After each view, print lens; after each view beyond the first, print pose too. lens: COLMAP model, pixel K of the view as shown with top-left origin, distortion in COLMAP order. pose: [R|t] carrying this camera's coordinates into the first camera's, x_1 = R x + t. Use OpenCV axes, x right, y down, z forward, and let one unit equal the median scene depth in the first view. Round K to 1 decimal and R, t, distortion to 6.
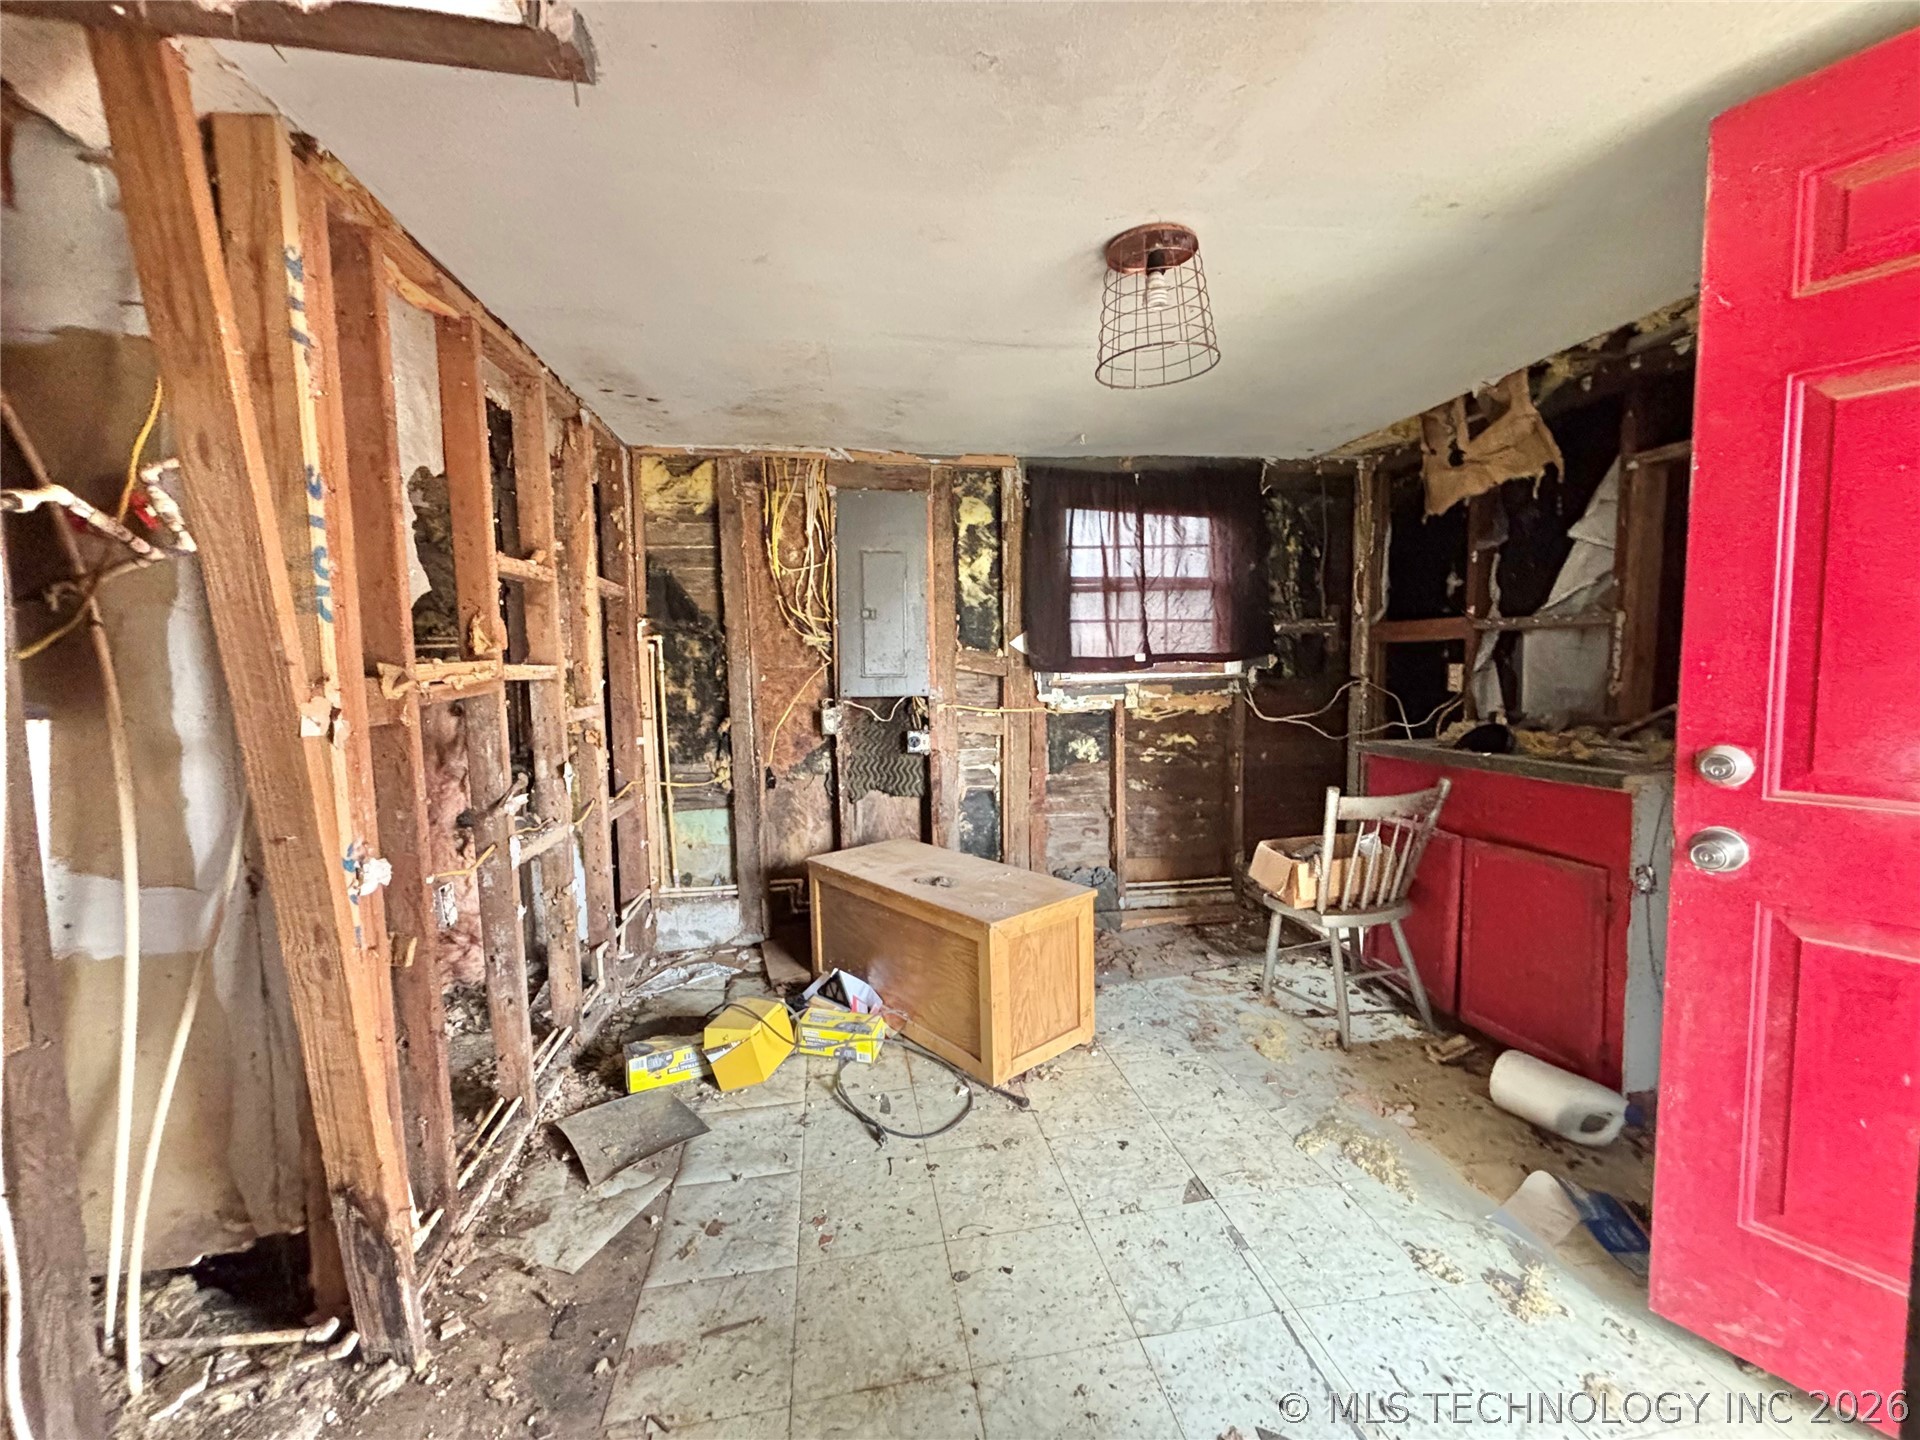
lens RADIAL K [[785.1, 0, 970.8], [0, 785.1, 724.7], [0, 0, 1]] dist [0.068156, -0.041205]
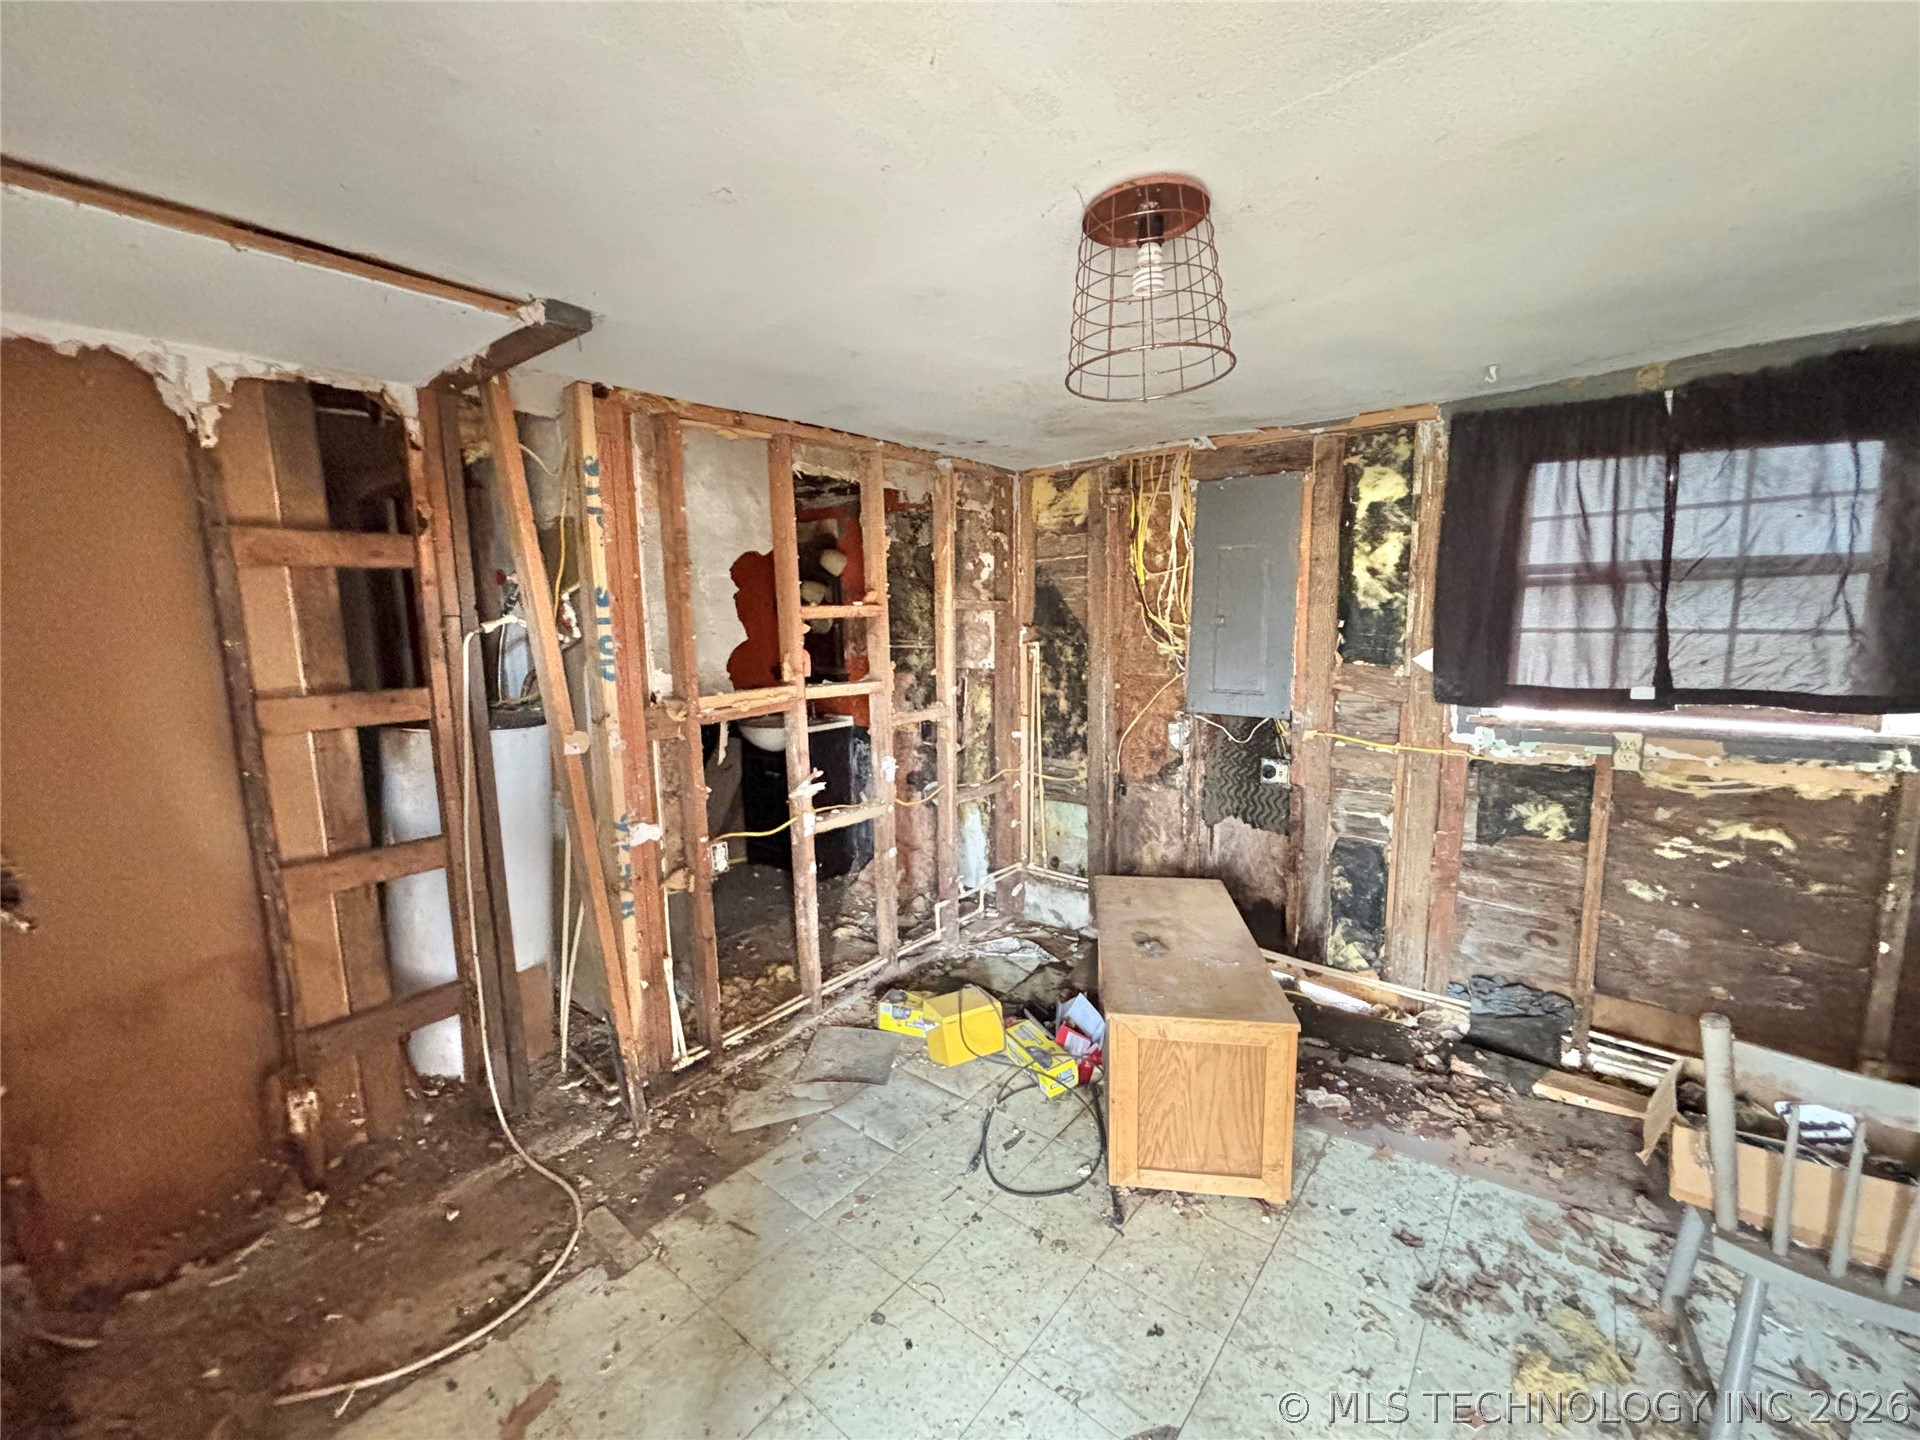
lens RADIAL K [[784.7, 0, 960.4], [0, 784.7, 725.1], [0, 0, 1]] dist [0.001213, -0.000049]
pose [[0.641796, 0.115505, -0.758127, 0.351183], [-0.057421, 0.993055, 0.102688, -0.095607], [0.764722, -0.022372, 0.643971, 0.200673]]
